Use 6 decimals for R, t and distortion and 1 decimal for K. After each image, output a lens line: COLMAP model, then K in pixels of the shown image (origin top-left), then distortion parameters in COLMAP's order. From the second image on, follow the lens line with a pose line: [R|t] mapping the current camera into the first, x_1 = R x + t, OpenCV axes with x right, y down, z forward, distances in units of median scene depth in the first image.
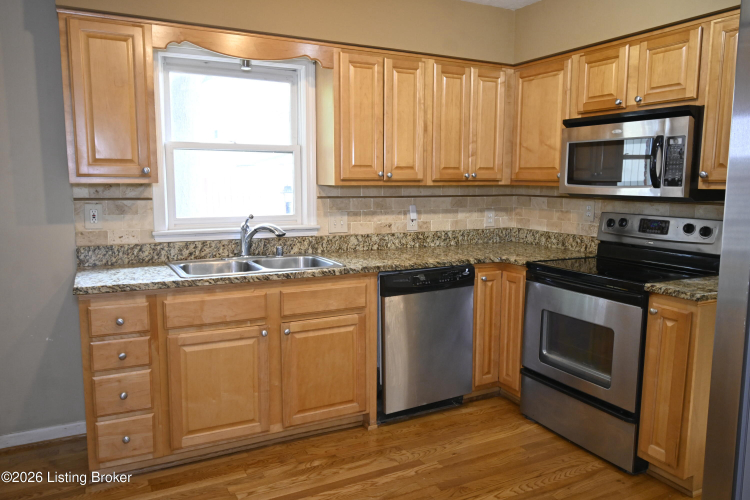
lens RADIAL K [[557.7, 0, 374.1], [0, 557.7, 248.3], [0, 0, 1]] dist [0.000026, -0.005029]
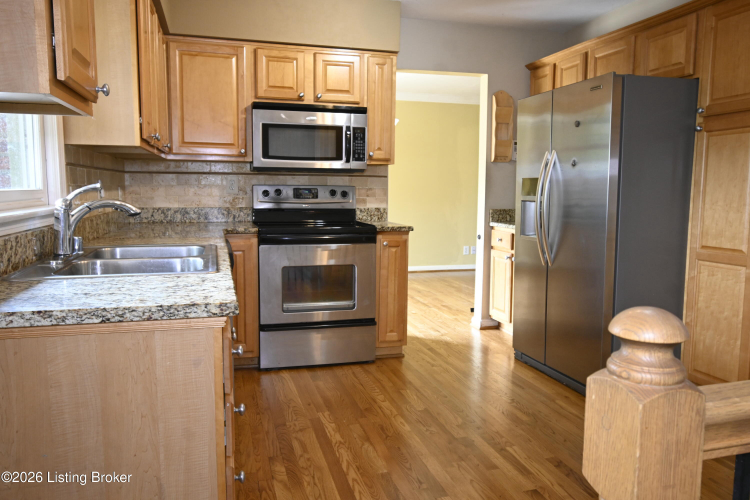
lens RADIAL K [[557.7, 0, 371.6], [0, 557.7, 251.5], [0, 0, 1]] dist [0.000026, -0.005029]
pose [[0.204447, -0.115317, 0.972061, -0.794487], [0.114612, 0.989027, 0.093224, -0.008334], [-0.972145, 0.092350, 0.215420, 0.591234]]
